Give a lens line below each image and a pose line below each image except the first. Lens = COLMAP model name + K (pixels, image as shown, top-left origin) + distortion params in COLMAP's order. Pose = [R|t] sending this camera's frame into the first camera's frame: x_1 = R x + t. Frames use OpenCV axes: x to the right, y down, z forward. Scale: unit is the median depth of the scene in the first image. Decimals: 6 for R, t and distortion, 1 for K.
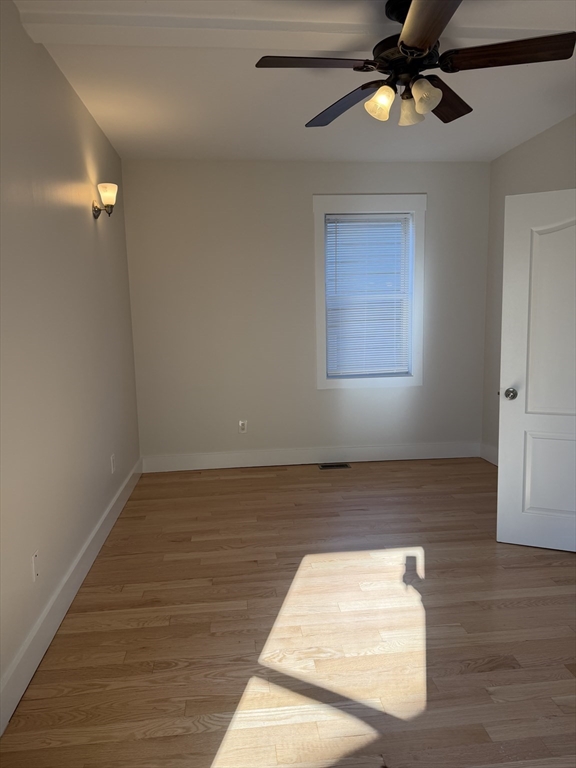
lens RADIAL K [[549.8, 0, 289.2], [0, 549.8, 386.3], [0, 0, 1]] dist [0.070337, -0.073981]
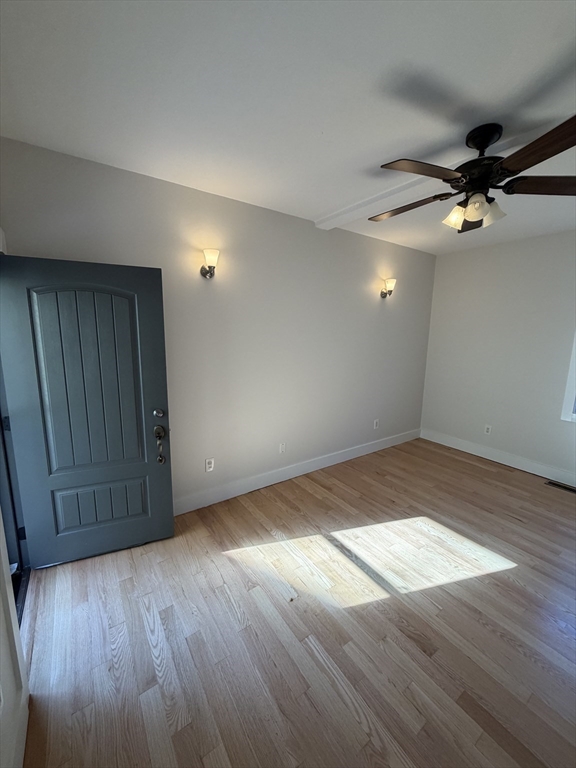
lens RADIAL K [[312.2, 0, 285.2], [0, 312.2, 381.7], [0, 0, 1]] dist [0.003999, -0.000003]
pose [[0.466236, 0.176646, -0.866845, 0.513369], [-0.146680, 0.981735, 0.121166, -0.104485], [0.872416, 0.070657, 0.483630, 0.208549]]
